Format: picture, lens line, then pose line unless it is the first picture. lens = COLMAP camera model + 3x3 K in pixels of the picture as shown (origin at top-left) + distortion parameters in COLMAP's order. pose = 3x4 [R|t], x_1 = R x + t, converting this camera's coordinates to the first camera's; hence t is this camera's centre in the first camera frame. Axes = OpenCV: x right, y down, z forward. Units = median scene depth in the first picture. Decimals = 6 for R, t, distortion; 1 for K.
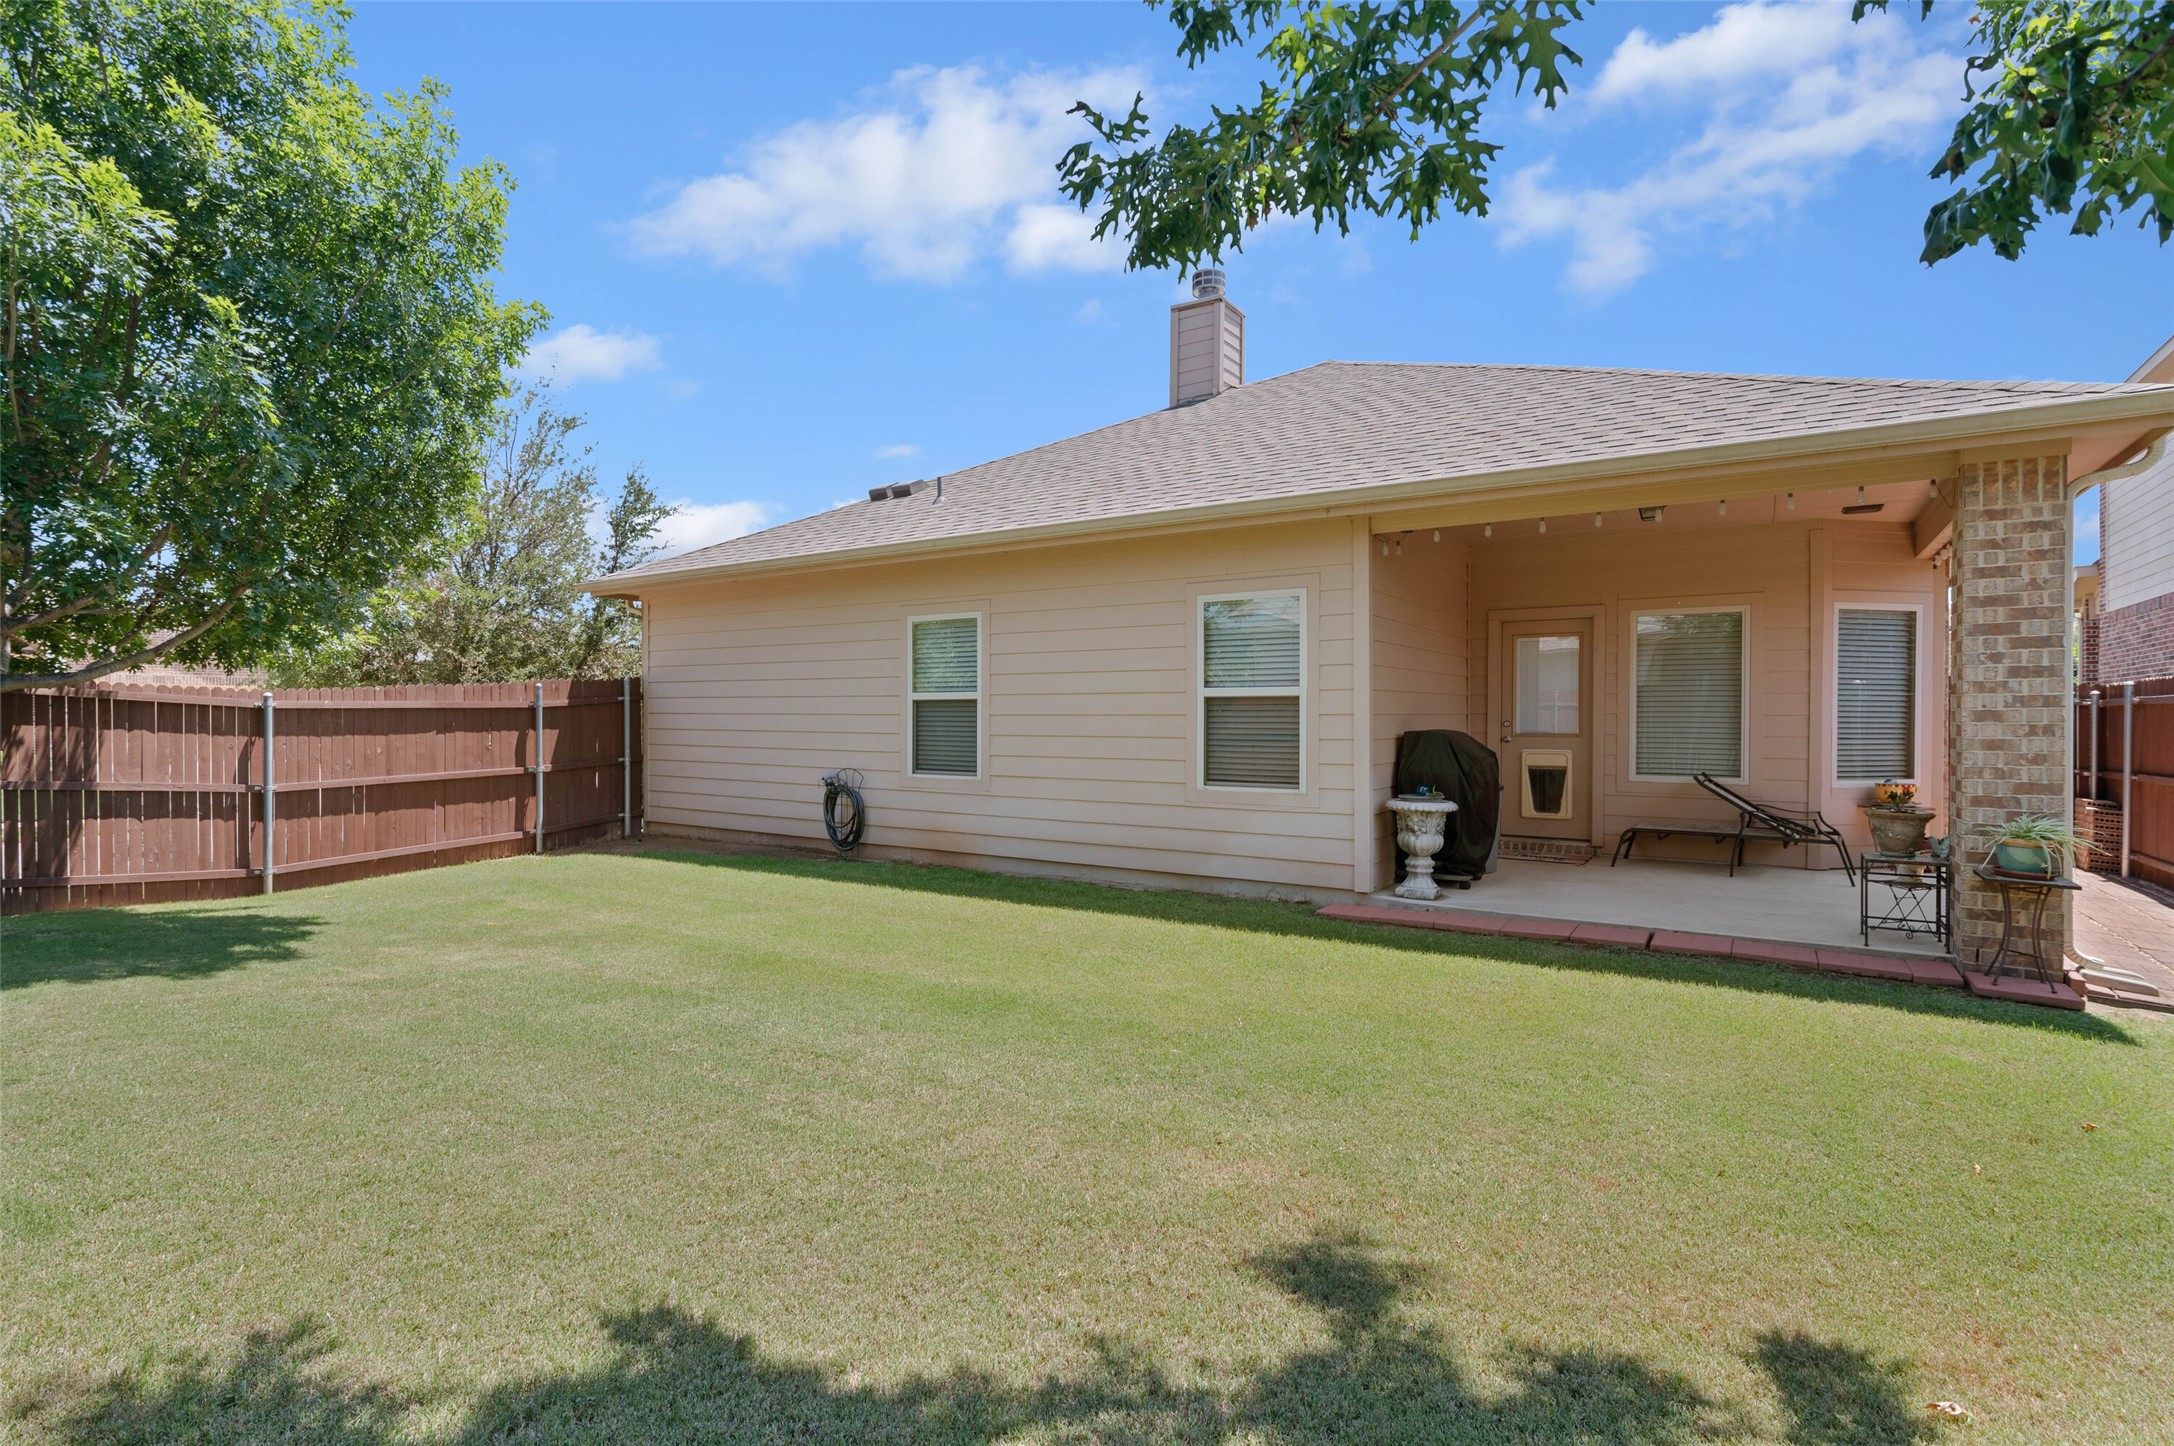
lens RADIAL K [[1034.3, 0, 1088.0], [0, 1034.3, 730.7], [0, 0, 1]] dist [-0.008972, 0.002276]
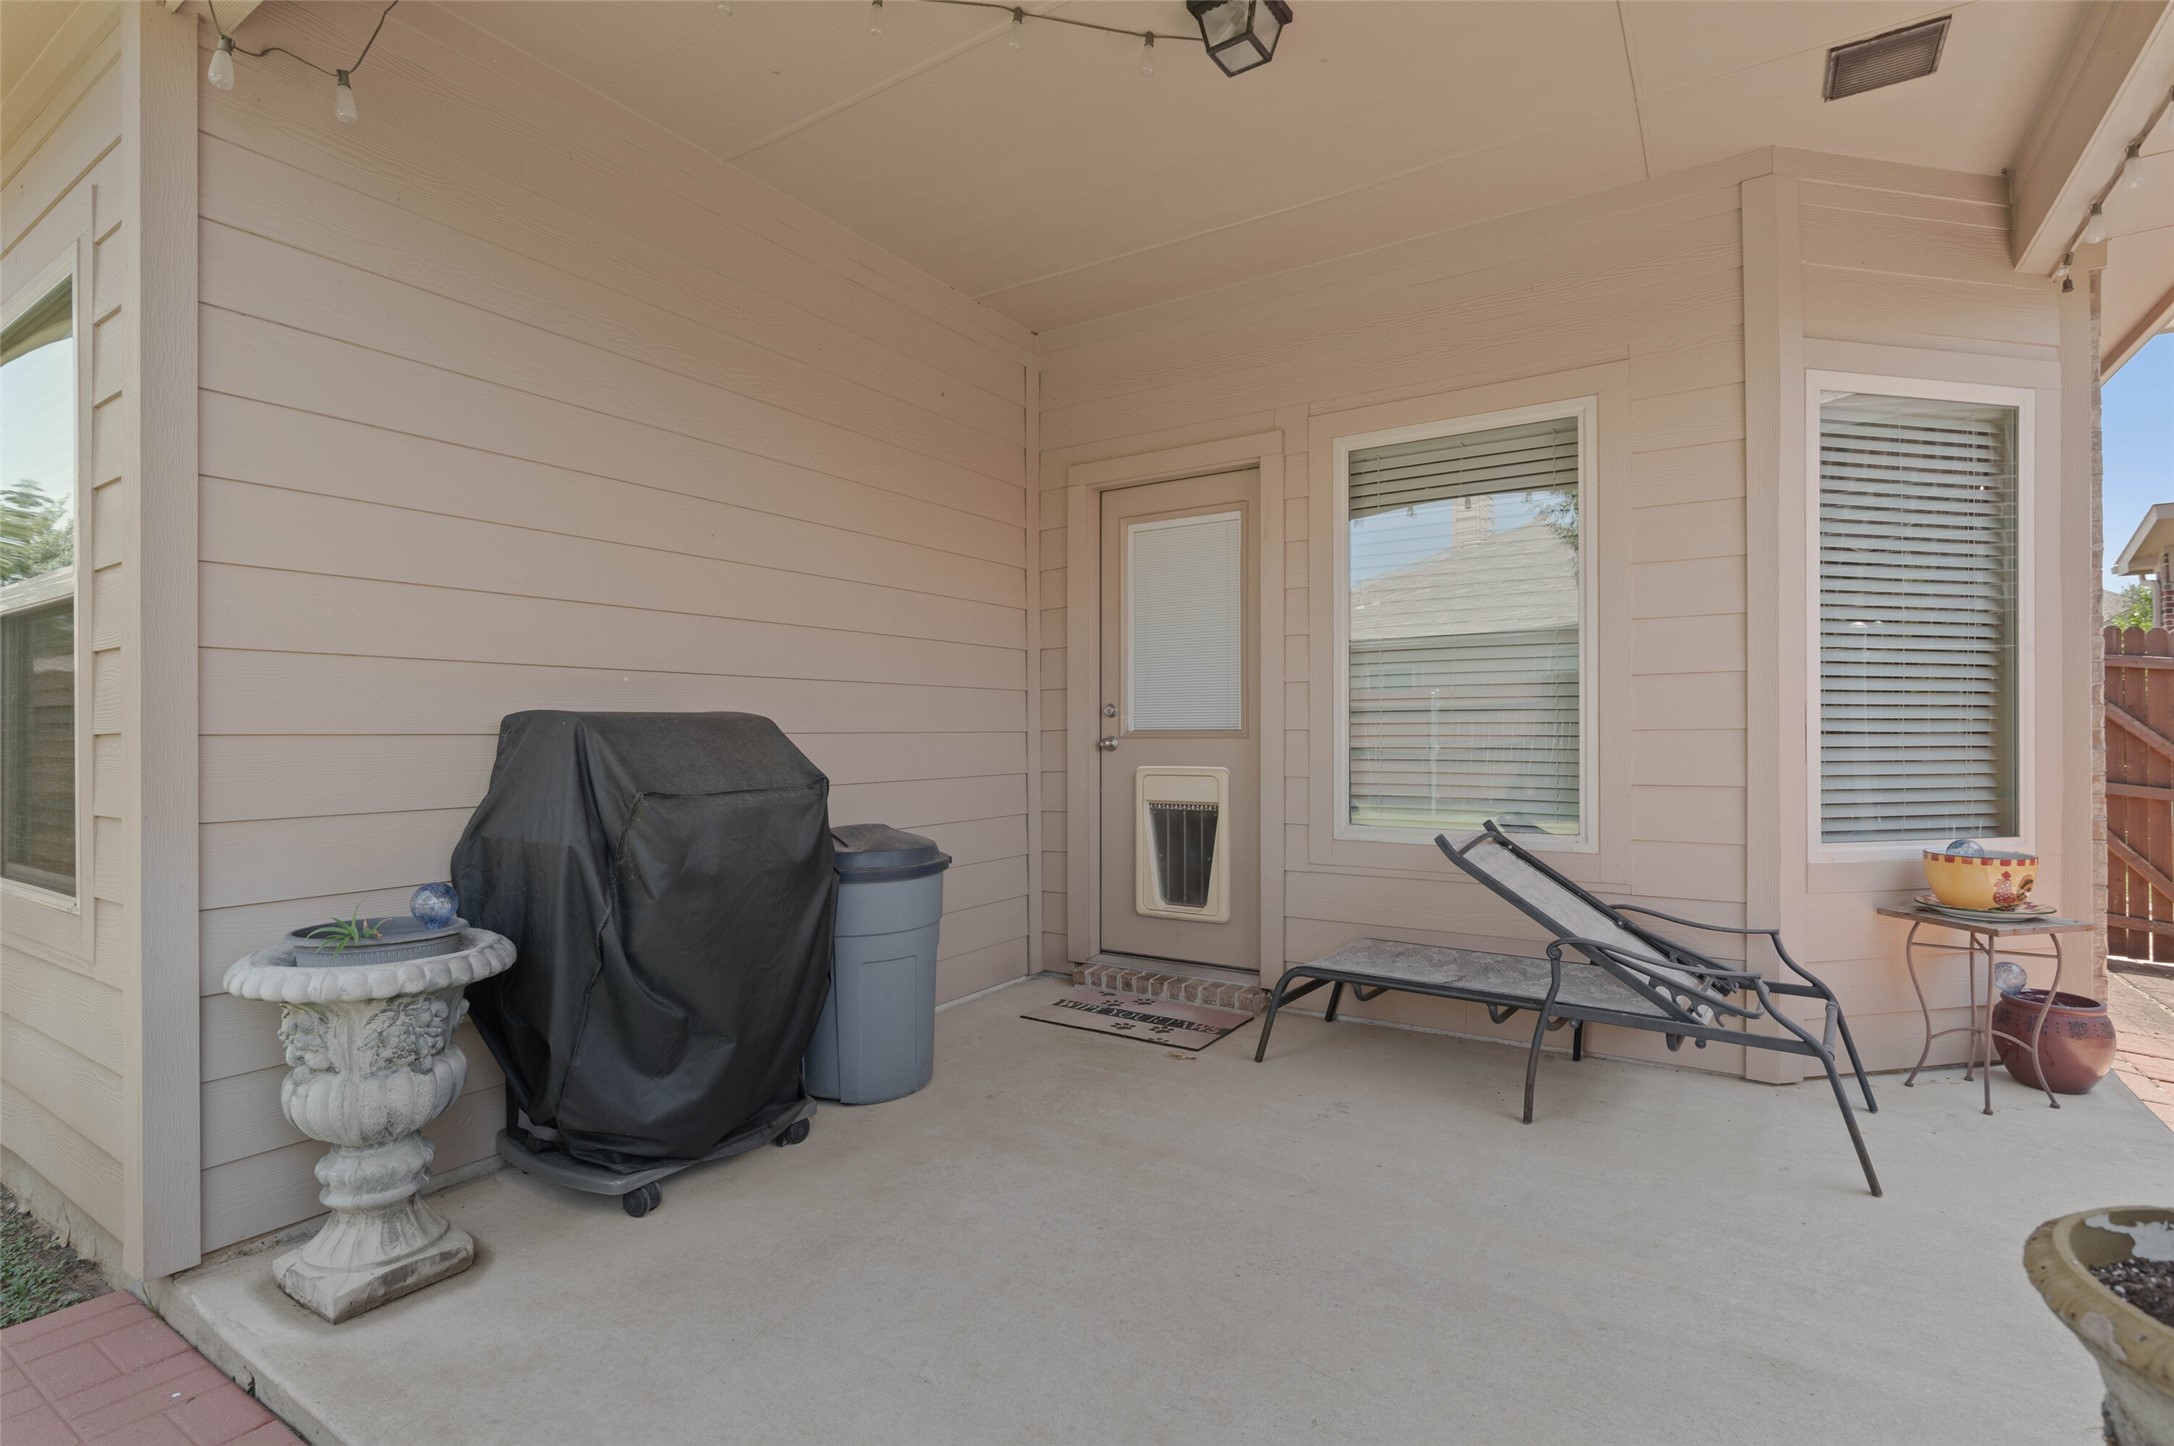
lens RADIAL K [[1034.3, 0, 1082.4], [0, 1034.3, 732.0], [0, 0, 1]] dist [-0.008972, 0.002276]
pose [[0.999958, -0.004804, 0.007761, 0.401749], [0.004938, 0.999838, -0.017310, 0.011108], [-0.007677, 0.017348, 0.999820, 0.552678]]
